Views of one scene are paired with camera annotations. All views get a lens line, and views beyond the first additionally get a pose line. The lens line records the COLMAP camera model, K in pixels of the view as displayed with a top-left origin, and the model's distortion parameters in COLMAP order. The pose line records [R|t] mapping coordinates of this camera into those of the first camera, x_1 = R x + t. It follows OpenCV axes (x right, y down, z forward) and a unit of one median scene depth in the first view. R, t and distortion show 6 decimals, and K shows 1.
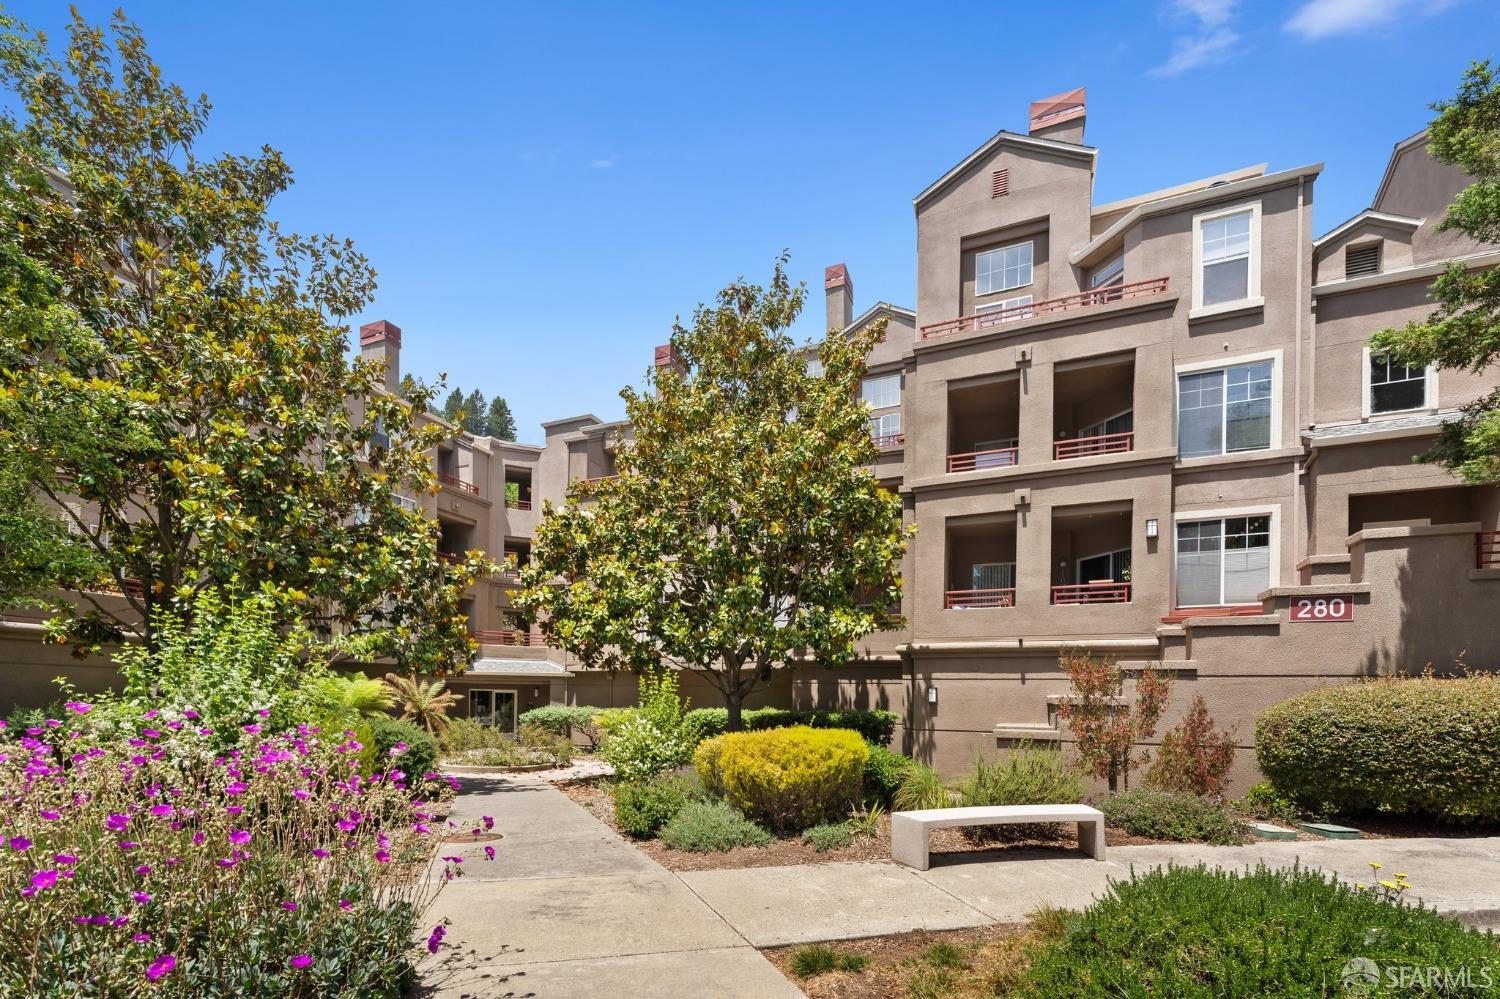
lens RADIAL K [[609.1, 0, 744.3], [0, 609.1, 512.6], [0, 0, 1]] dist [-0.001254, -0.000166]
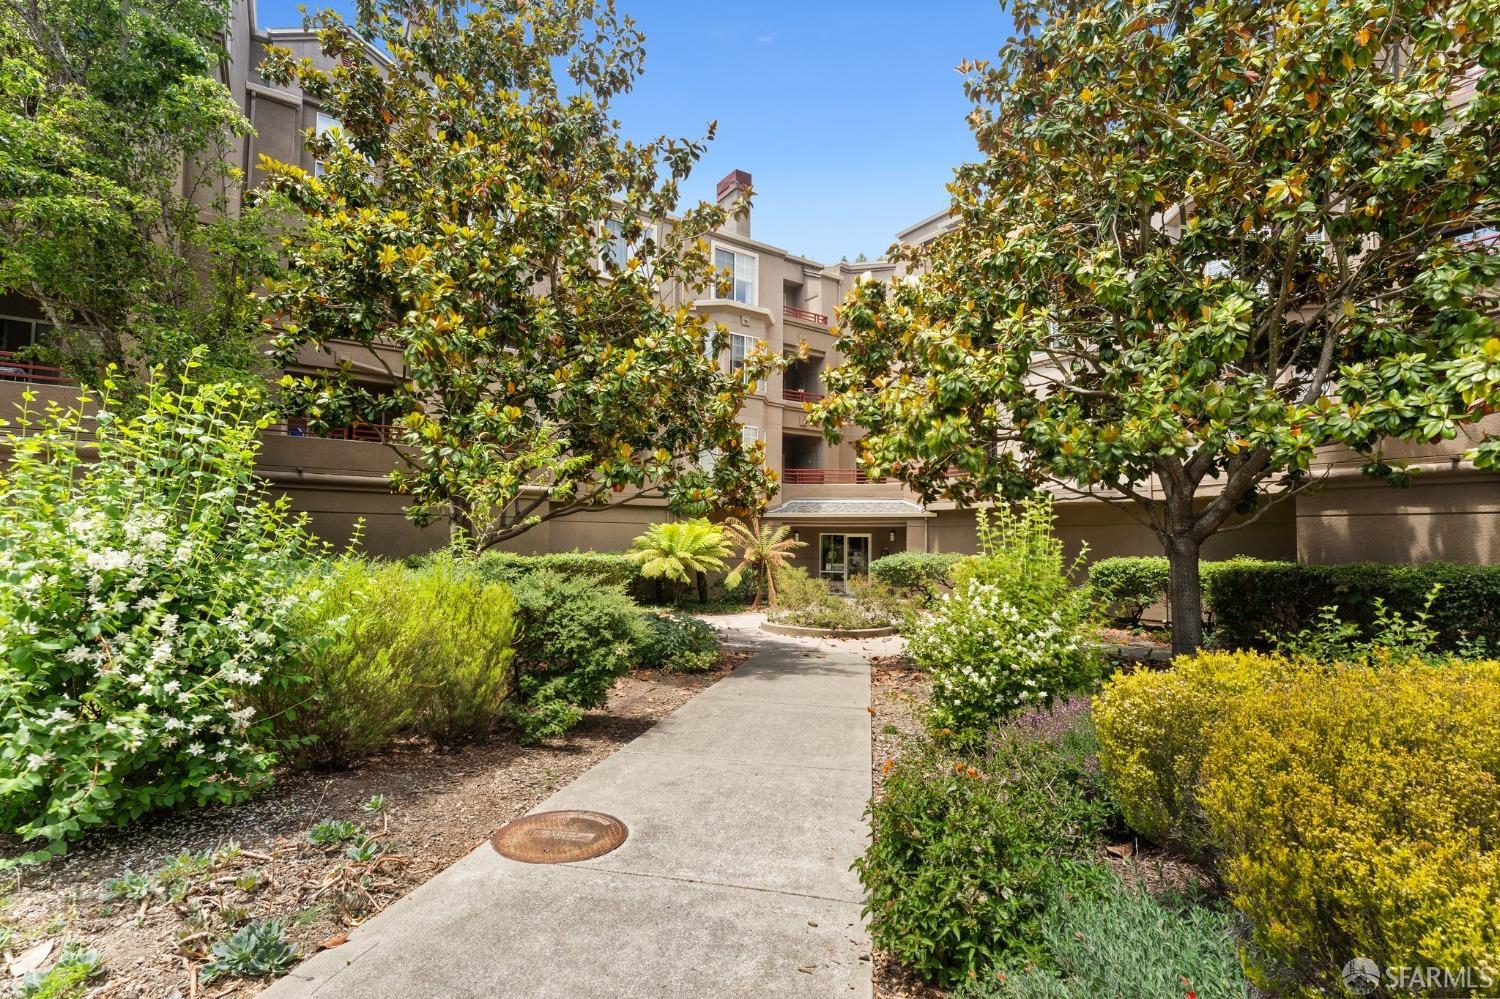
lens RADIAL K [[701.1, 0, 750.7], [0, 701.1, 528.4], [0, 0, 1]] dist [0.033902, 0.000143]
pose [[0.853933, -0.014010, -0.520194, -0.014953], [0.154945, 0.961142, 0.228467, 0.071570], [0.496779, -0.275697, 0.822922, 0.236094]]
